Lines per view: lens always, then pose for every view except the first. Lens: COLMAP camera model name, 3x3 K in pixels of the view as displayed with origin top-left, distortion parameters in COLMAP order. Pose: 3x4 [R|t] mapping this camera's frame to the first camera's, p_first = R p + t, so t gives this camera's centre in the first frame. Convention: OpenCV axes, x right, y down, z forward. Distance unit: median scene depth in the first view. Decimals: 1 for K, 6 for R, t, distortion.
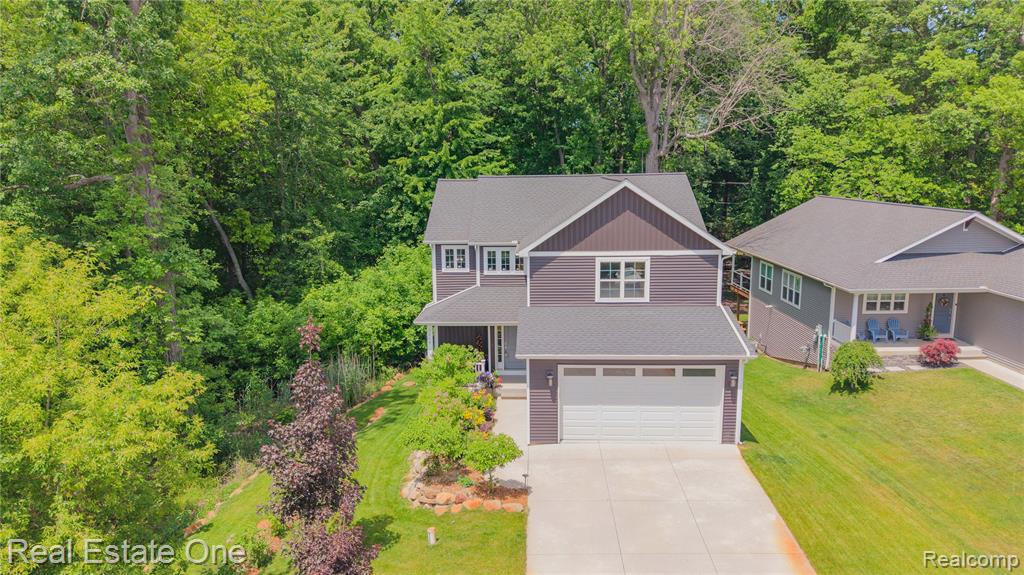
lens RADIAL K [[698.4, 0, 512.0], [0, 698.4, 287.5], [0, 0, 1]] dist [0.003547, 0.000194]
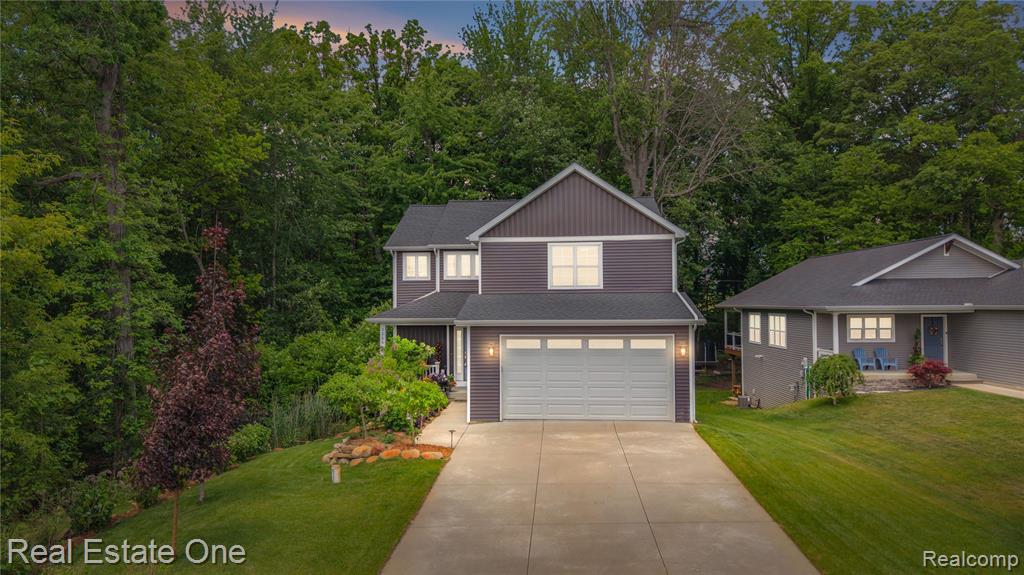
lens RADIAL K [[698.4, 0, 512.0], [0, 698.4, 287.5], [0, 0, 1]] dist [0.003547, 0.000194]
pose [[0.999150, 0.004605, -0.040966, 0.106287], [-0.012938, 0.978556, -0.205573, 0.212330], [0.039141, 0.205928, 0.977784, 0.044461]]
